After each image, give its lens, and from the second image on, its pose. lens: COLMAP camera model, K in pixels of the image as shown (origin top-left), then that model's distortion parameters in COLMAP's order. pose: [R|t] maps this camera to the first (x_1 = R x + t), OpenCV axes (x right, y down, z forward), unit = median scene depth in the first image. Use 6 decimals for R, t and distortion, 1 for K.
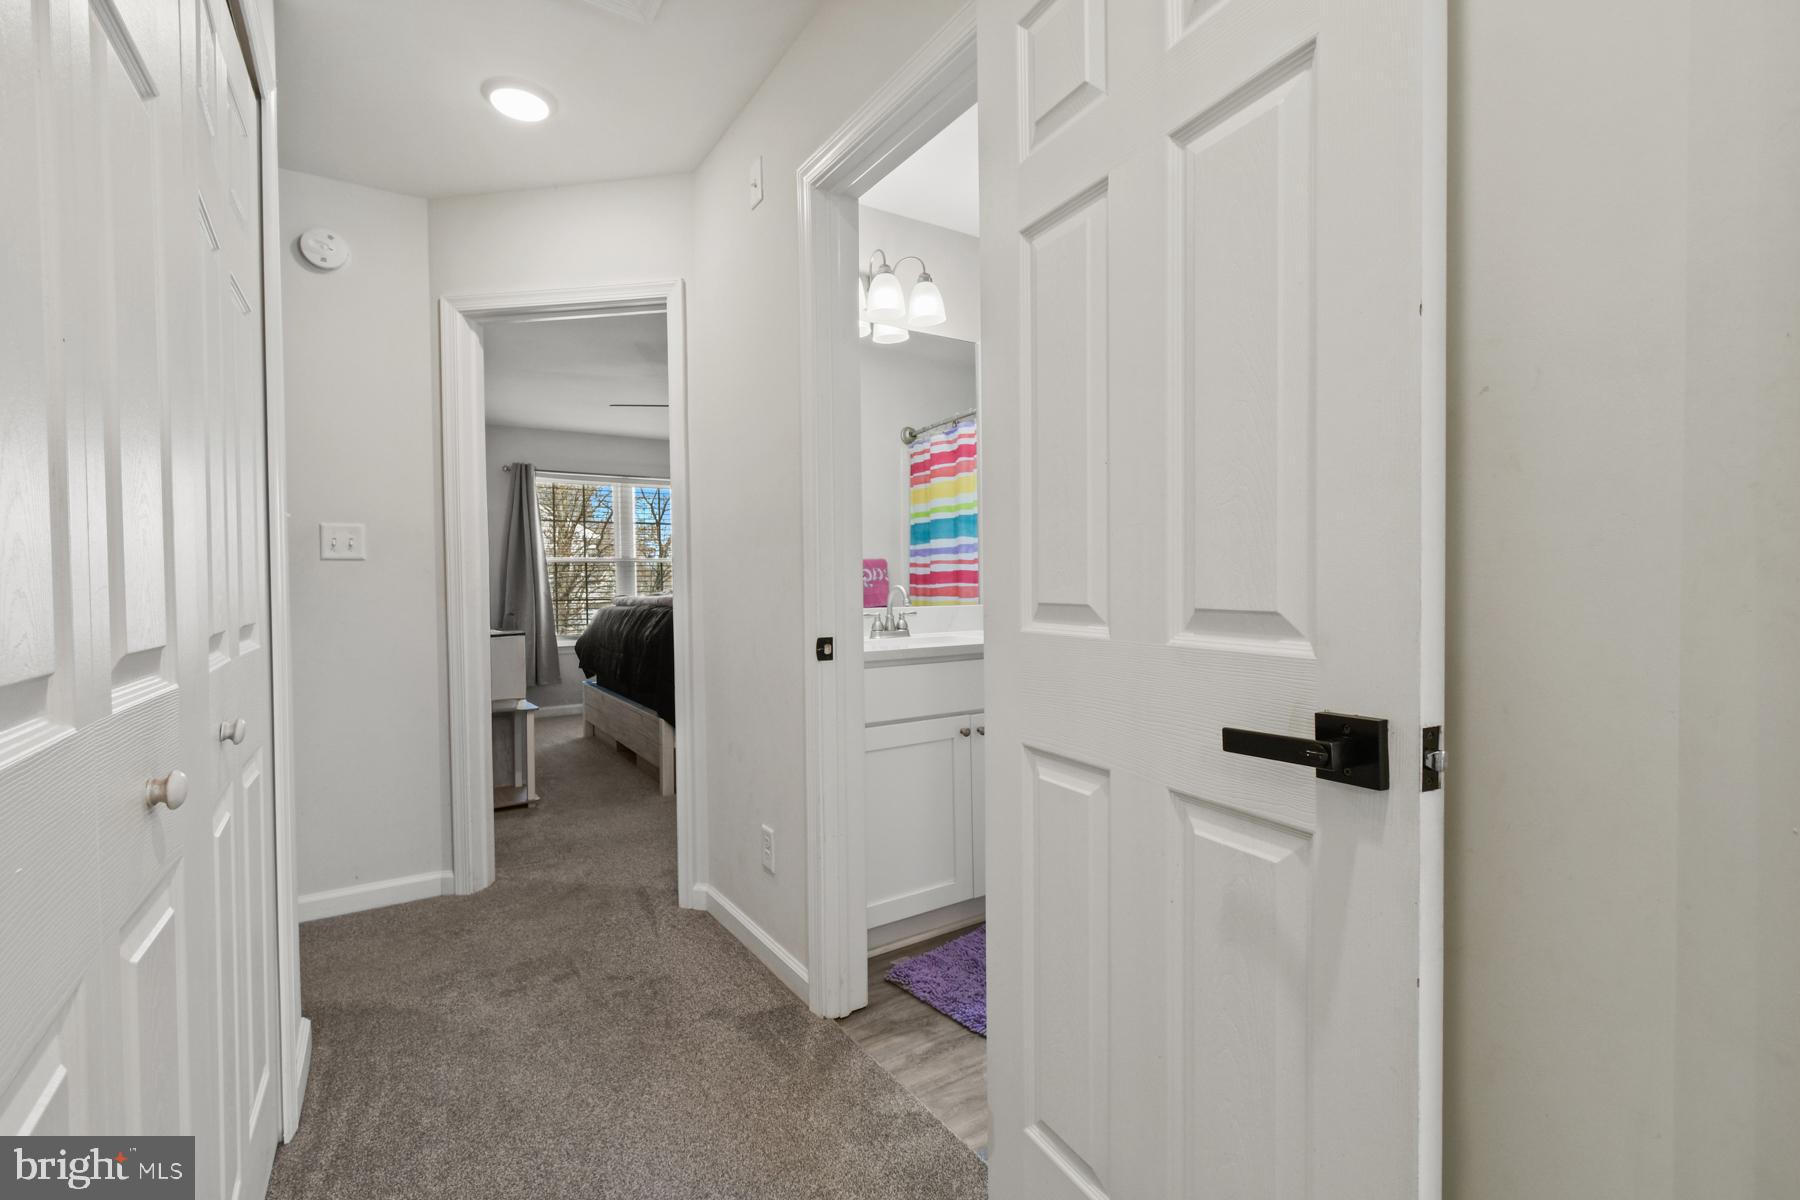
lens RADIAL K [[794.0, 0, 900.0], [0, 794.0, 600.0], [0, 0, 1]] dist [0.010812, -0.000841]
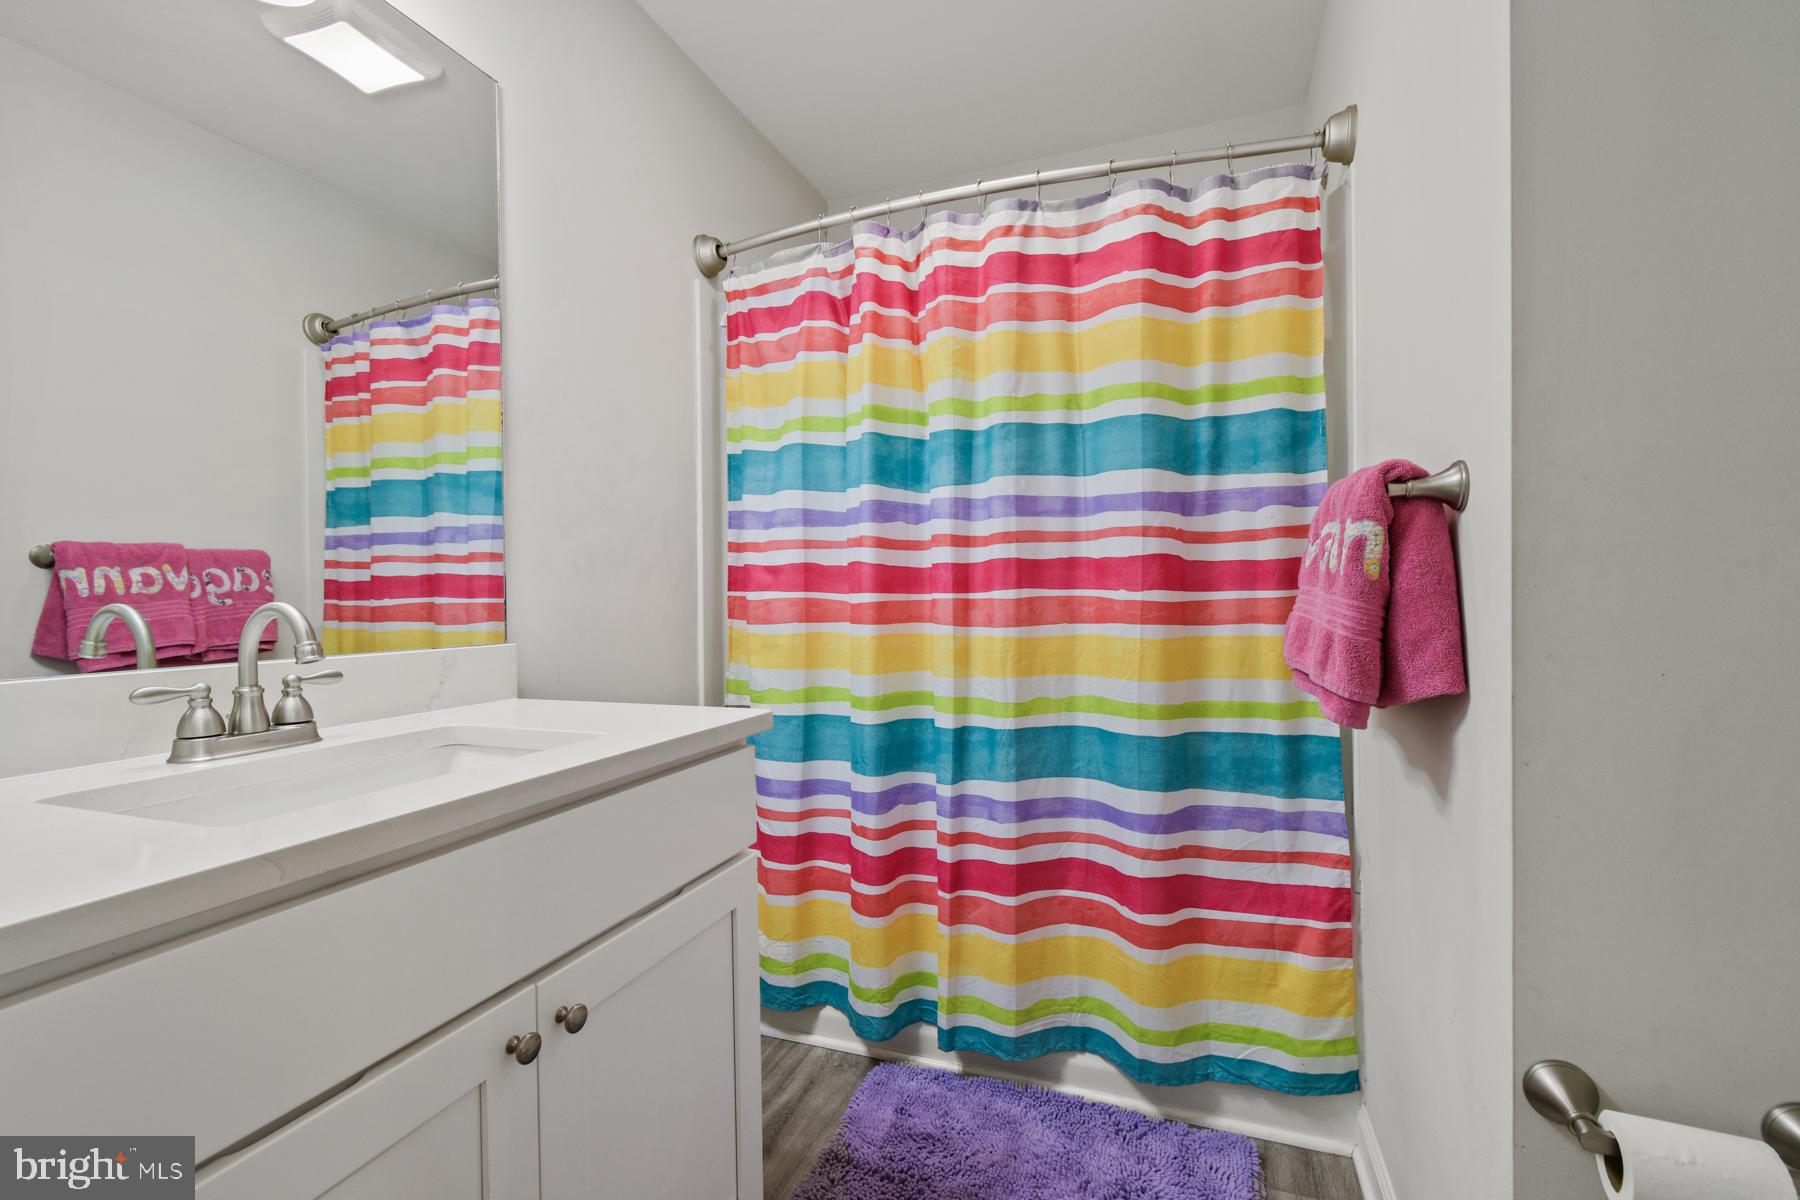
lens RADIAL K [[794.0, 0, 900.0], [0, 794.0, 600.0], [0, 0, 1]] dist [0.010812, -0.000841]
pose [[0.805265, 0.000089, 0.592914, 0.006070], [0.011329, 0.999815, -0.015537, -0.007012], [-0.592806, 0.019229, 0.805116, 0.349734]]
